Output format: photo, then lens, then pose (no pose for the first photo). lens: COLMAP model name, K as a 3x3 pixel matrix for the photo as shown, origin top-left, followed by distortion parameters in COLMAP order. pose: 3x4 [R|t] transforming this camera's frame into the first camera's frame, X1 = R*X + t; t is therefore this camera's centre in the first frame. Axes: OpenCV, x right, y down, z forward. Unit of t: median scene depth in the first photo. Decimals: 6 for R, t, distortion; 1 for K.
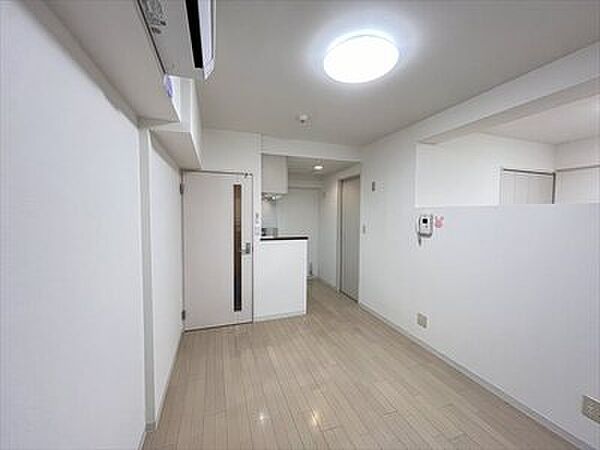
lens RADIAL K [[242.9, 0, 300.5], [0, 242.9, 224.0], [0, 0, 1]] dist [-0.001913, -0.000191]
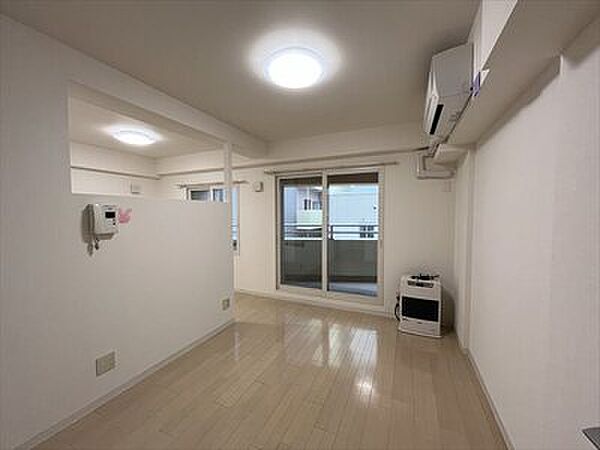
lens RADIAL K [[242.9, 0, 302.6], [0, 242.9, 220.9], [0, 0, 1]] dist [-0.001913, -0.000191]
pose [[-0.728974, -0.035461, 0.683622, -0.350812], [0.028468, 0.996223, 0.082033, -0.037065], [-0.683949, 0.079261, -0.725211, 1.126699]]
